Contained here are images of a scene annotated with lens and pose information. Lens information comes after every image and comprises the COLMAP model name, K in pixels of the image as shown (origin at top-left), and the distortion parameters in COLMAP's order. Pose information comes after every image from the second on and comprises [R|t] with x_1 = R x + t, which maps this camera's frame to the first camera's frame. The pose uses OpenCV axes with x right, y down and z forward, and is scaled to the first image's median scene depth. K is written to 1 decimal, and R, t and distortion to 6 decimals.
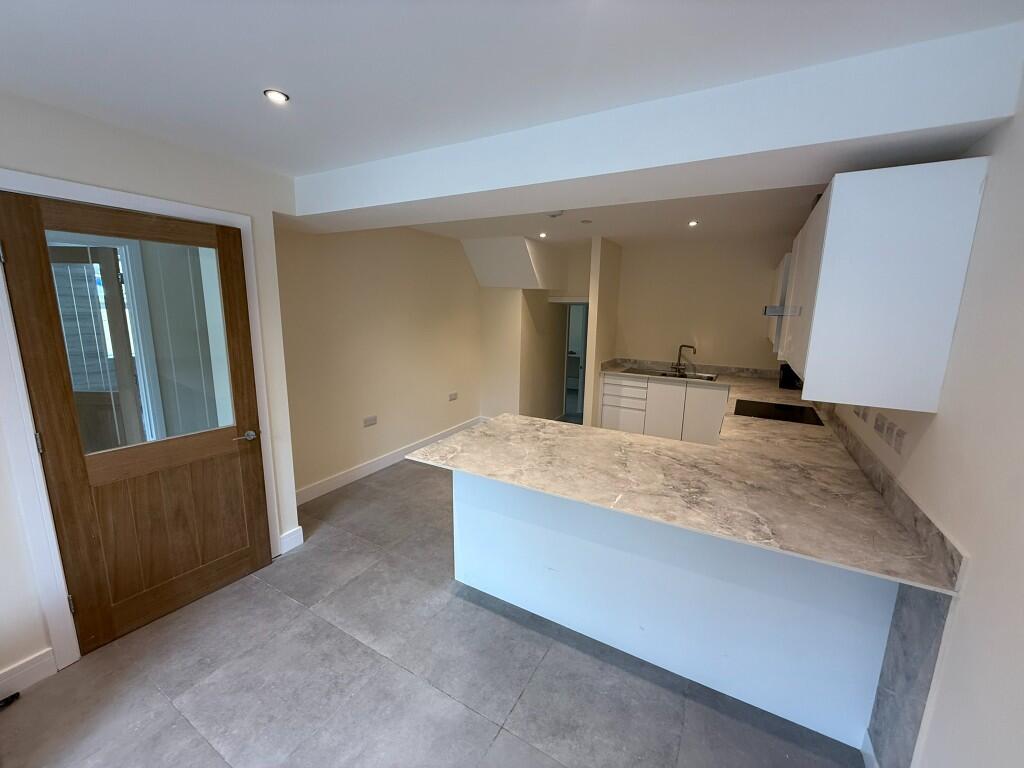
lens RADIAL K [[408.7, 0, 510.0], [0, 408.7, 384.0], [0, 0, 1]] dist [-0.000595, -0.000184]
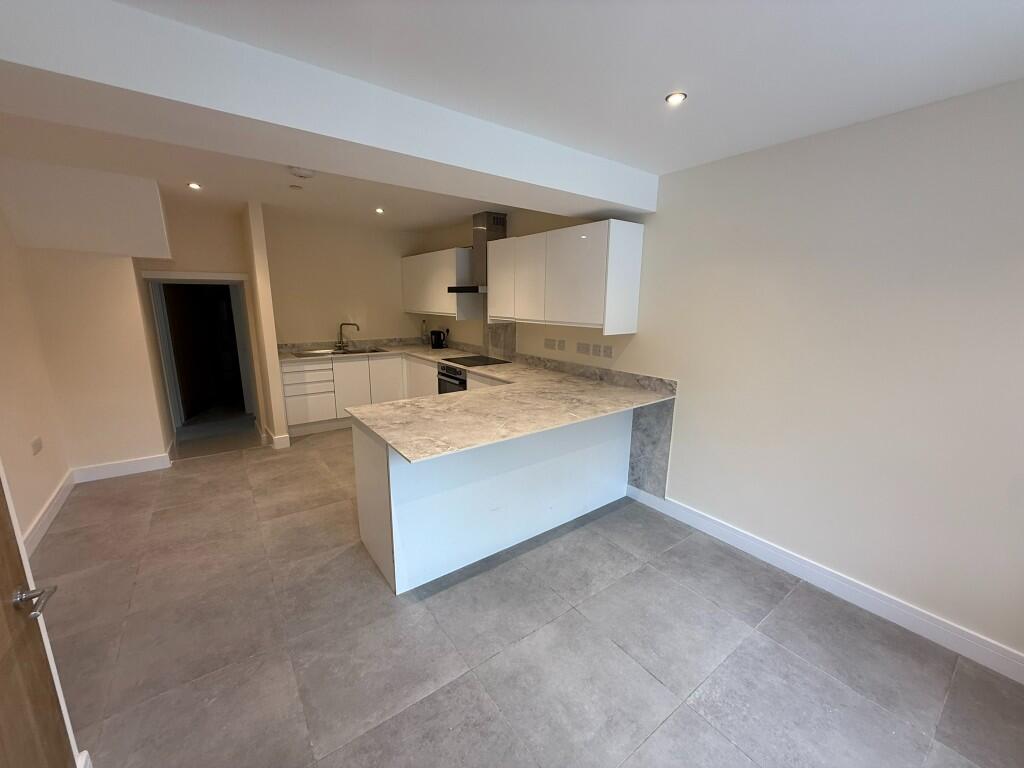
lens RADIAL K [[408.7, 0, 510.0], [0, 408.7, 384.0], [0, 0, 1]] dist [-0.000595, -0.000184]
pose [[0.399290, -0.203336, 0.893992, -0.887055], [0.163949, 0.975215, 0.148584, -0.070060], [-0.902047, 0.087242, 0.422730, 0.444060]]
